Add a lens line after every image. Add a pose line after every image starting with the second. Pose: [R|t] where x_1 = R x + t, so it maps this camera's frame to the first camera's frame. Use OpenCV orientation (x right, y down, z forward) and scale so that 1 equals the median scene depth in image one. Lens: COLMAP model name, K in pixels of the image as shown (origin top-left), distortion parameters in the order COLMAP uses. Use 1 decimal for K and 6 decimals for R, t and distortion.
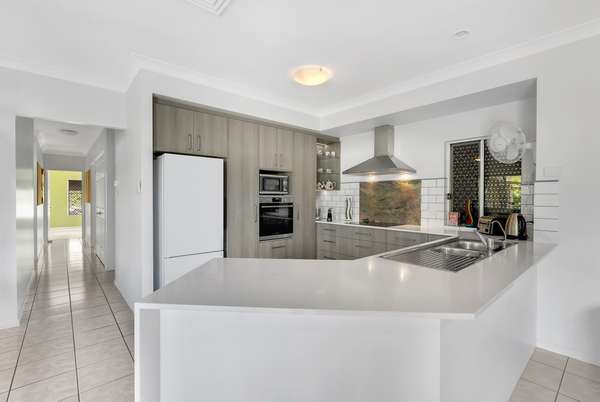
lens RADIAL K [[276.7, 0, 302.9], [0, 276.7, 199.1], [0, 0, 1]] dist [-0.000278, 0.000439]
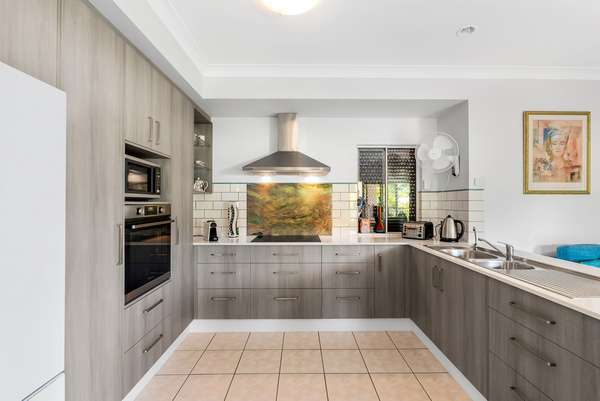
lens RADIAL K [[276.7, 0, 300.7], [0, 276.7, 203.1], [0, 0, 1]] dist [-0.000278, 0.000439]
pose [[0.651077, -0.005643, 0.758991, -0.281572], [0.007760, 0.999970, 0.000778, -0.008646], [-0.758972, 0.005383, 0.651101, 0.456624]]
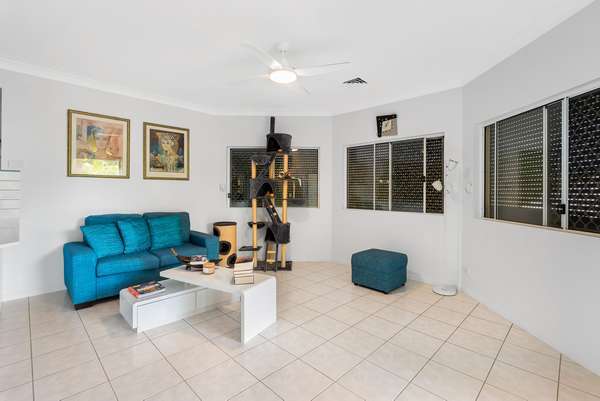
lens RADIAL K [[276.7, 0, 300.3], [0, 276.7, 194.2], [0, 0, 1]] dist [-0.000278, 0.000439]
pose [[-0.071509, -0.014341, 0.997337, -0.295840], [0.003299, 0.999888, 0.014614, 0.017106], [-0.997435, 0.004336, -0.071453, -0.152816]]
